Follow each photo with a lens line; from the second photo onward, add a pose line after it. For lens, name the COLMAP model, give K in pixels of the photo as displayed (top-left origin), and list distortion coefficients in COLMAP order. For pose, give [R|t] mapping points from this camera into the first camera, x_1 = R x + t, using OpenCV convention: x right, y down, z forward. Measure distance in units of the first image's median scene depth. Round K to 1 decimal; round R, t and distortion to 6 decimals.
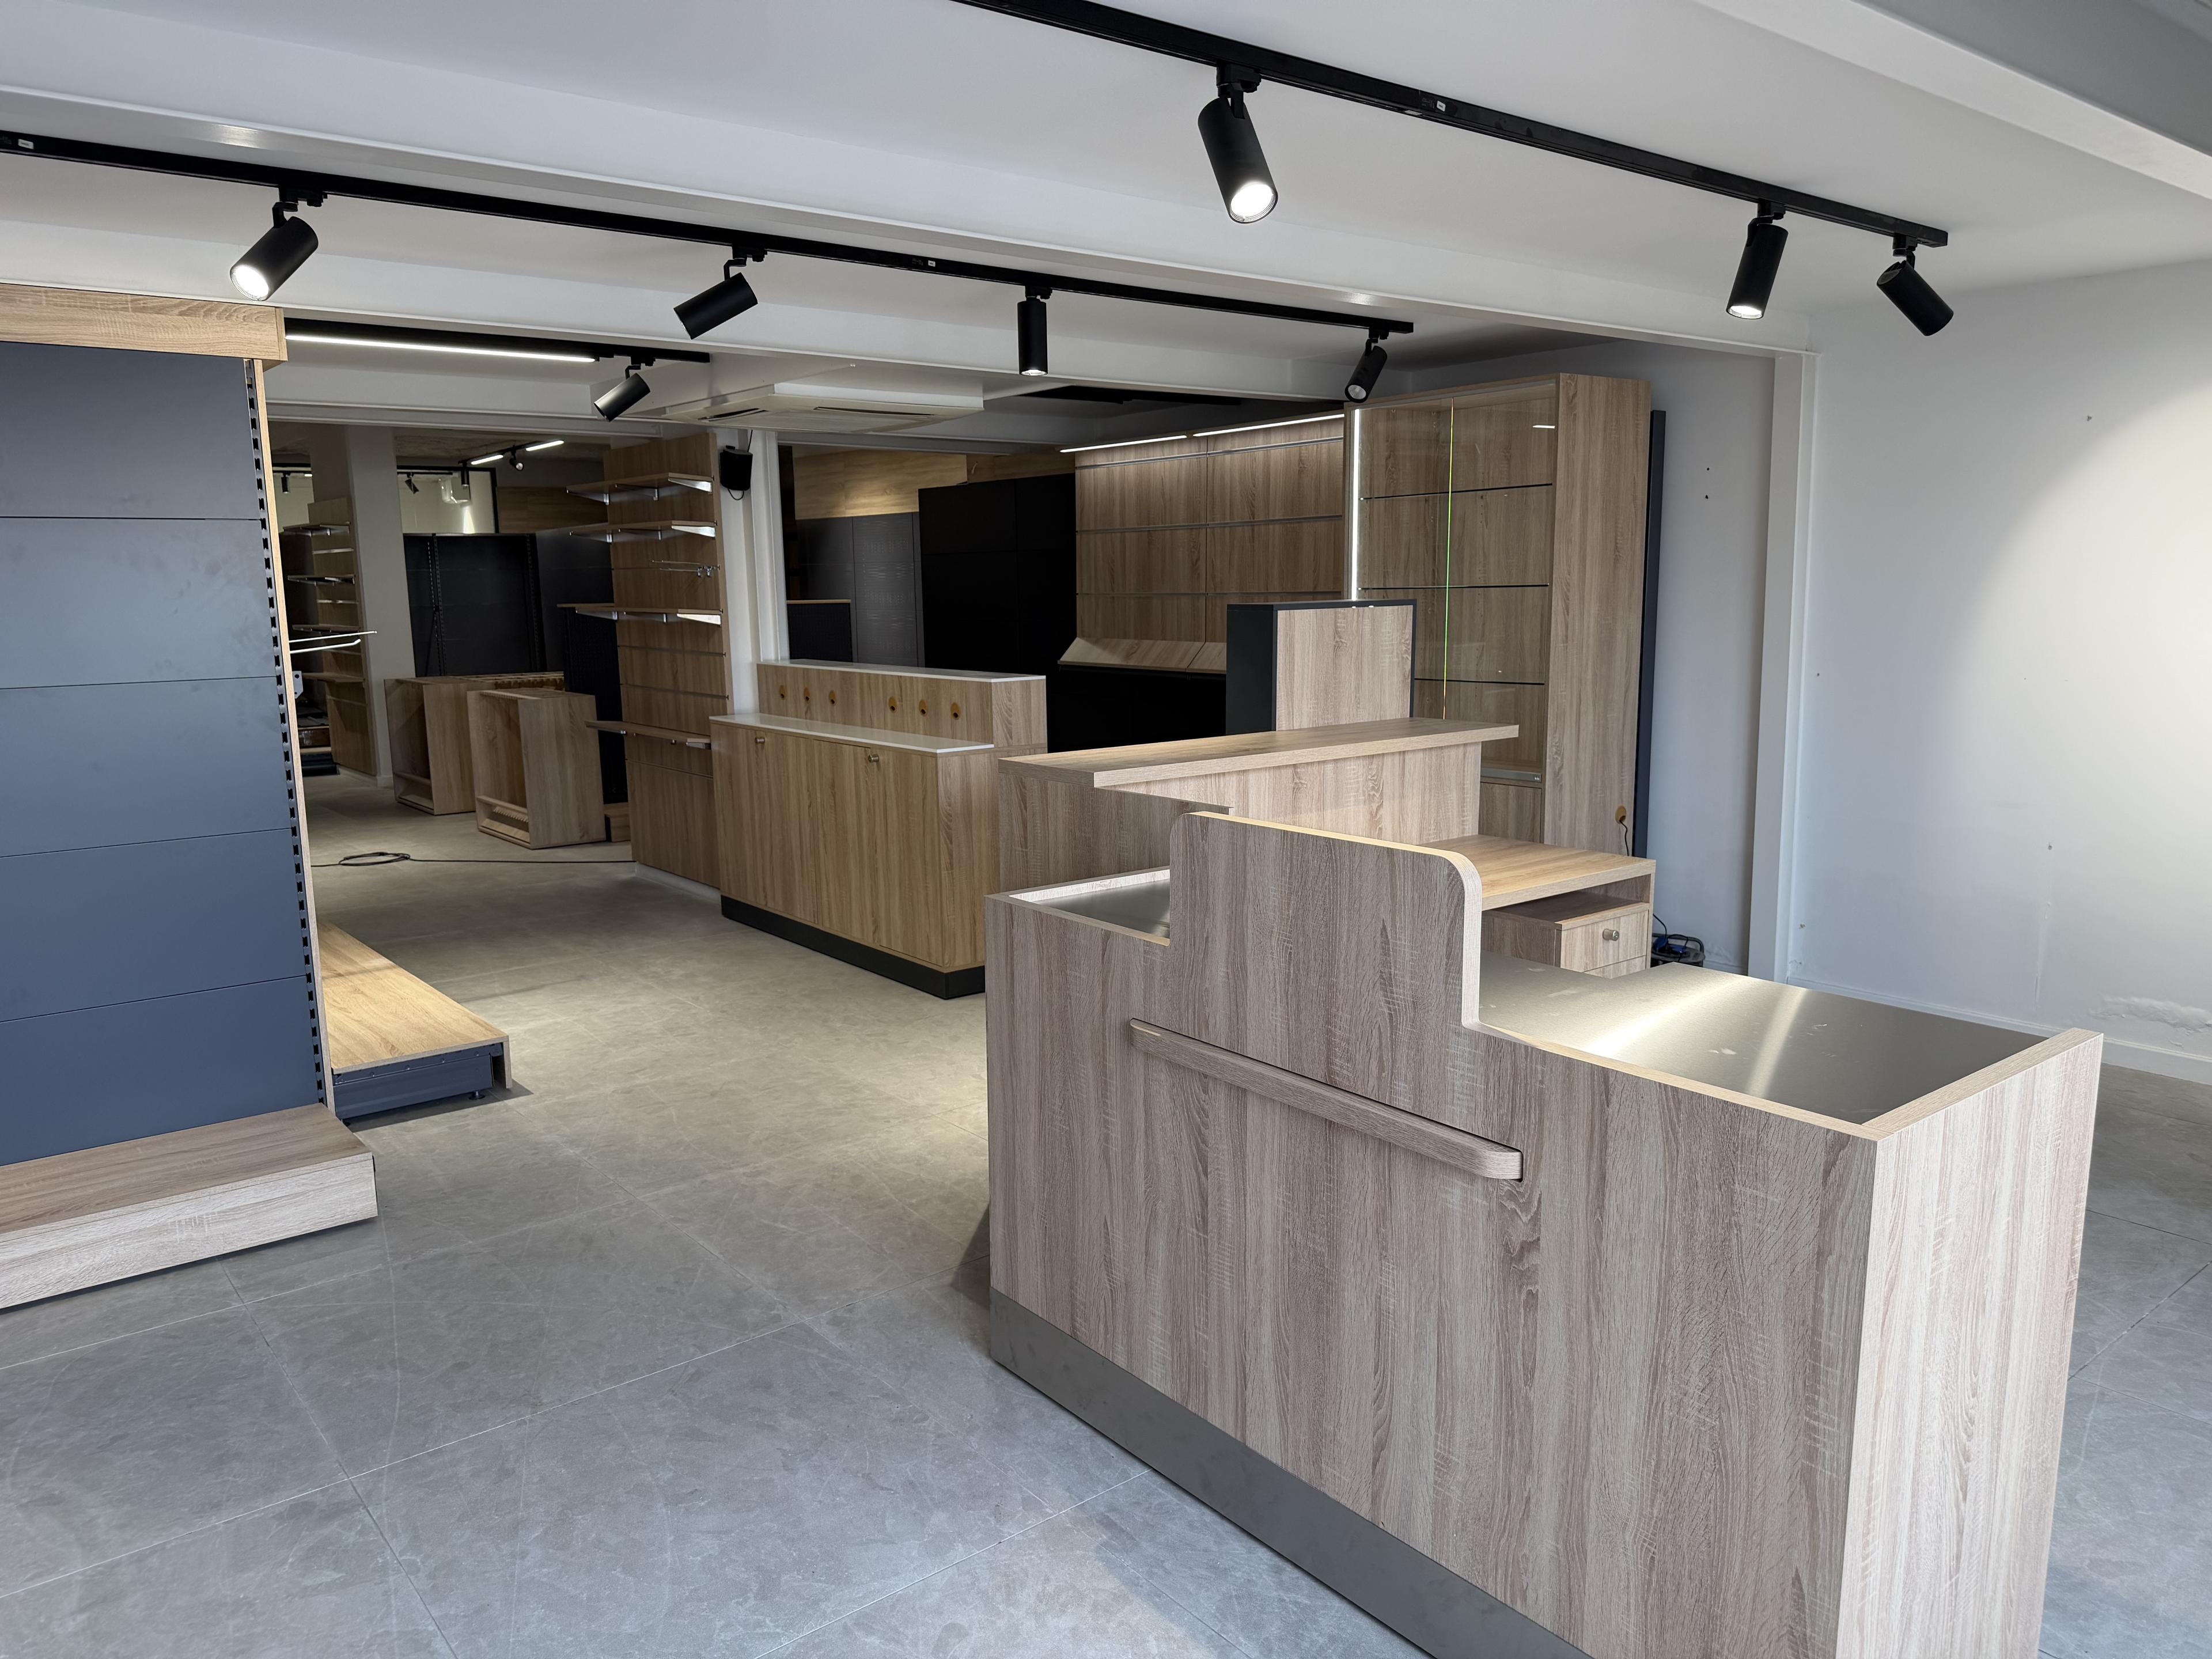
lens RADIAL K [[1561.2, 0, 1109.3], [0, 1561.2, 839.7], [0, 0, 1]] dist [-0.005797, -0.007405]
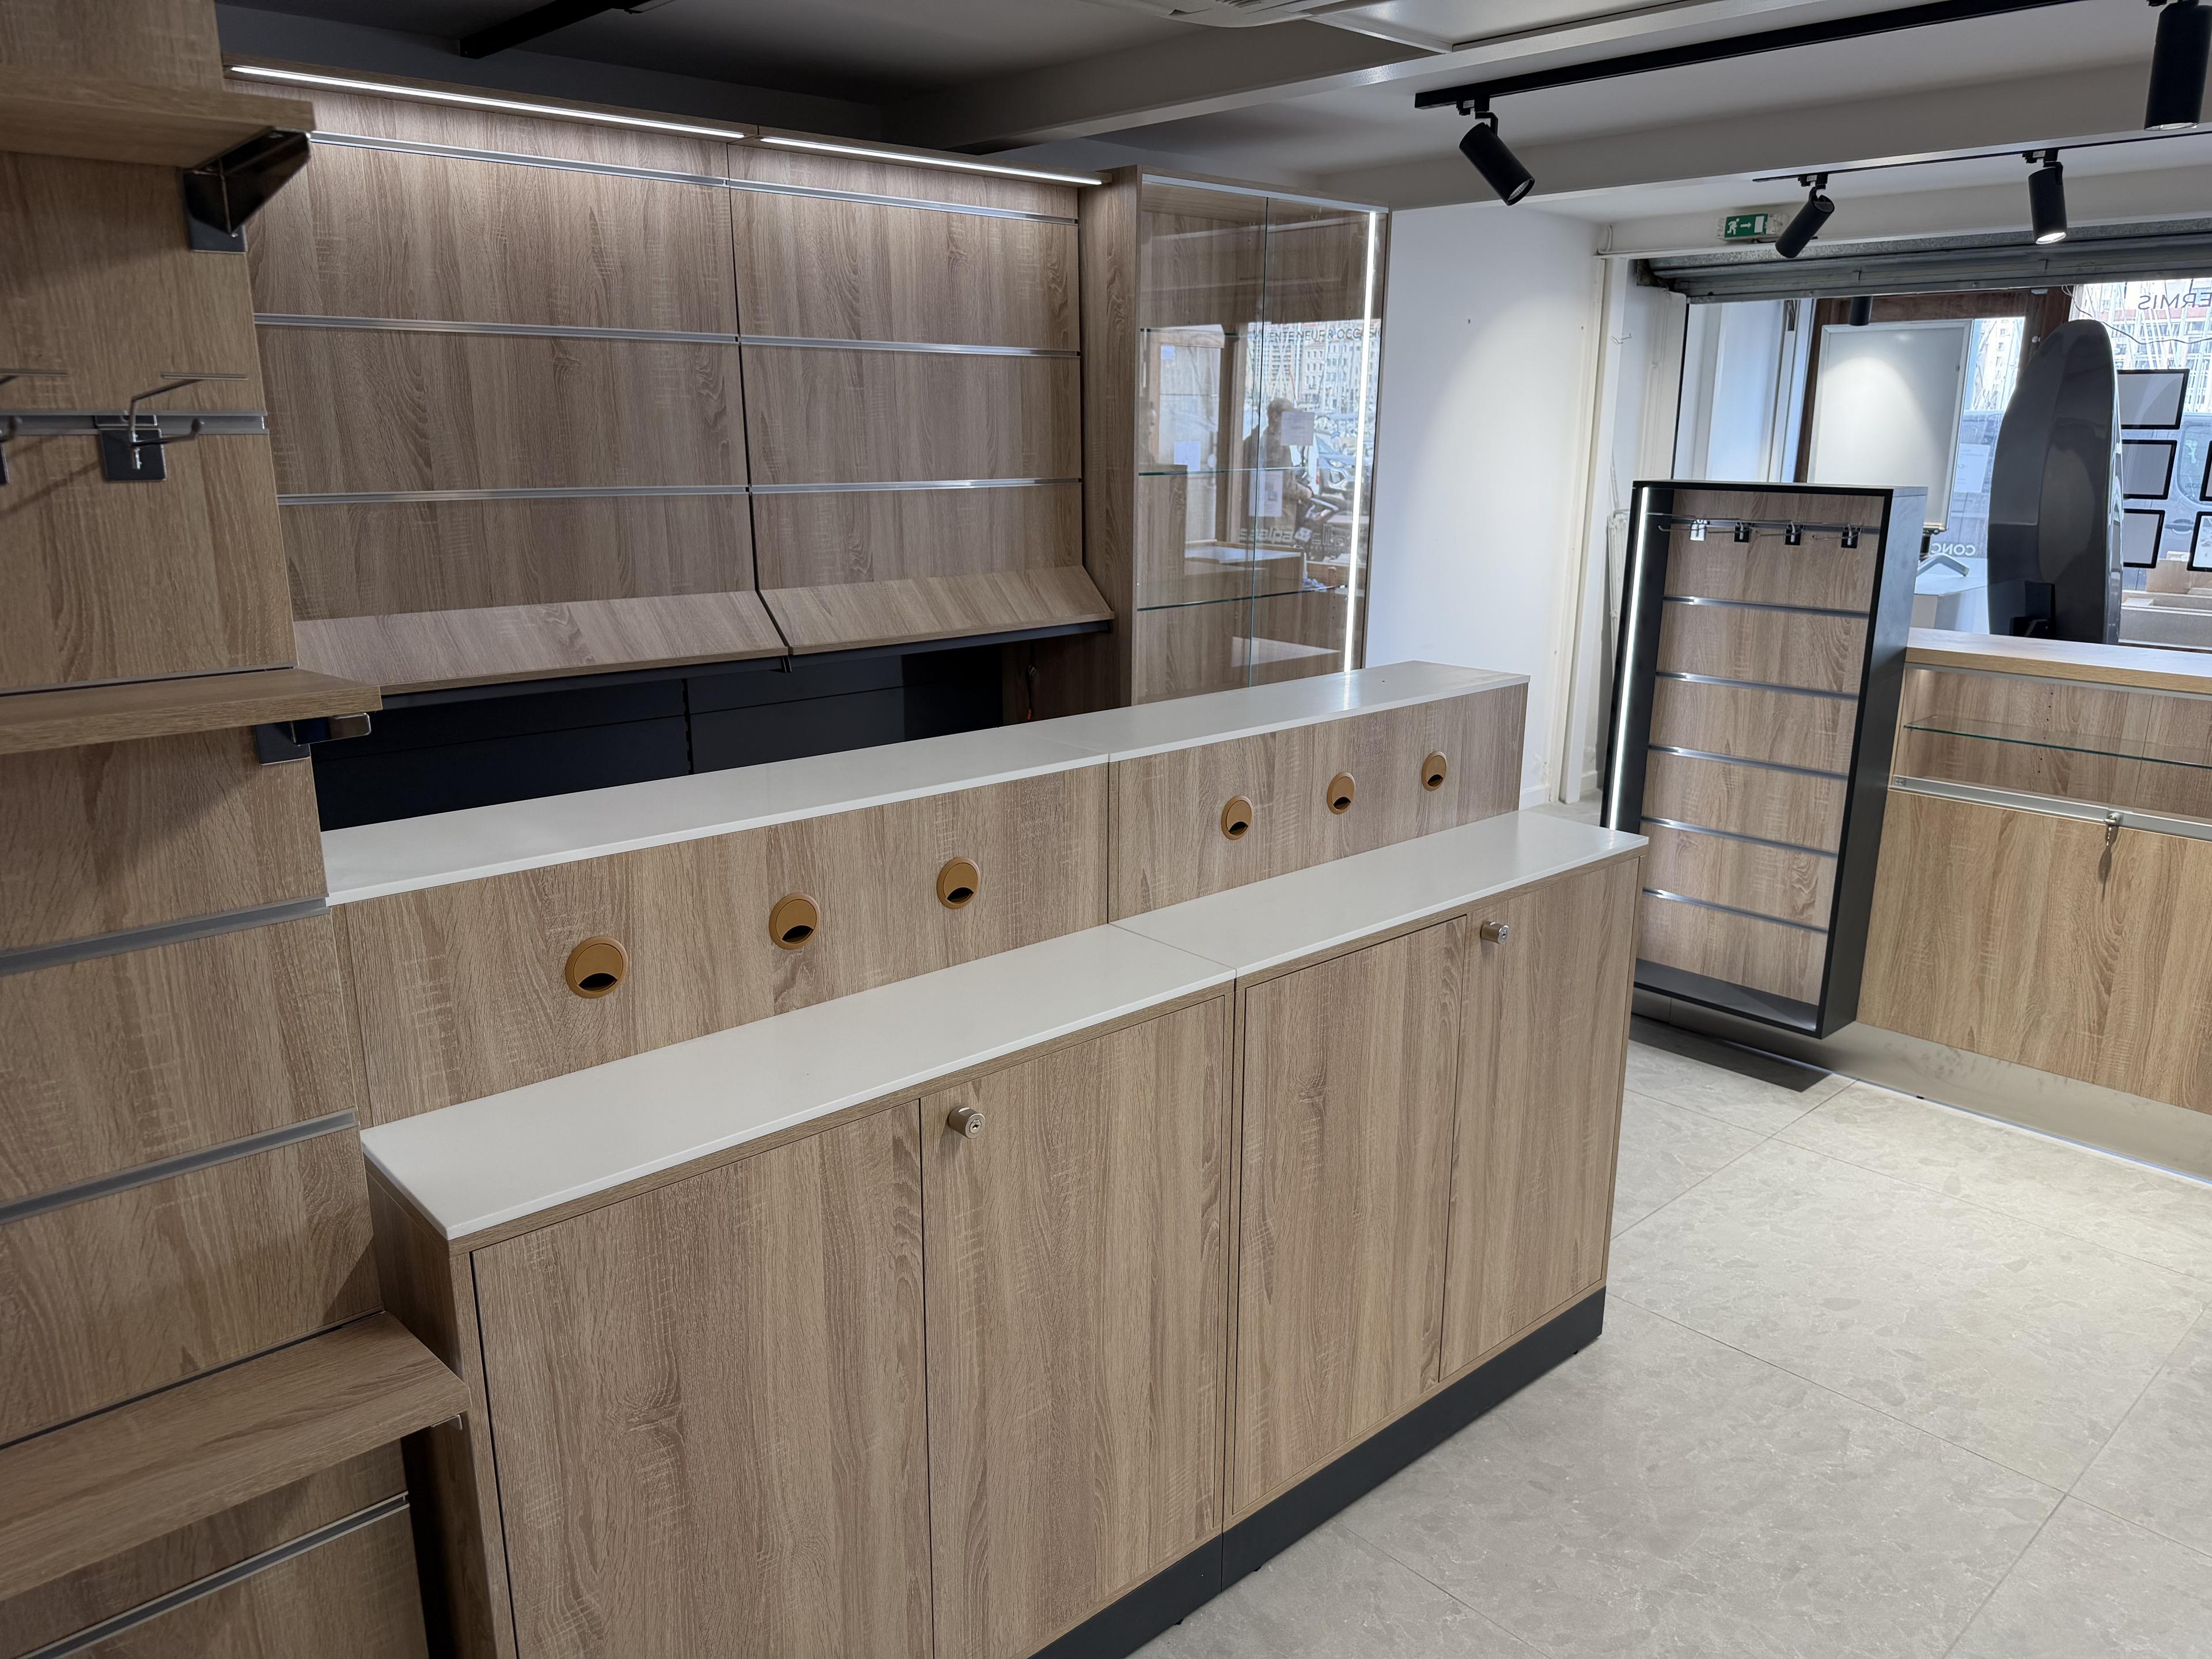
lens RADIAL K [[1561.2, 0, 1105.4], [0, 1561.2, 831.4], [0, 0, 1]] dist [-0.005797, -0.007405]
pose [[-0.071242, -0.236466, 0.969025, -0.453102], [0.163636, 0.955560, 0.245210, -0.165232], [-0.983945, 0.176037, -0.029381, 0.975679]]
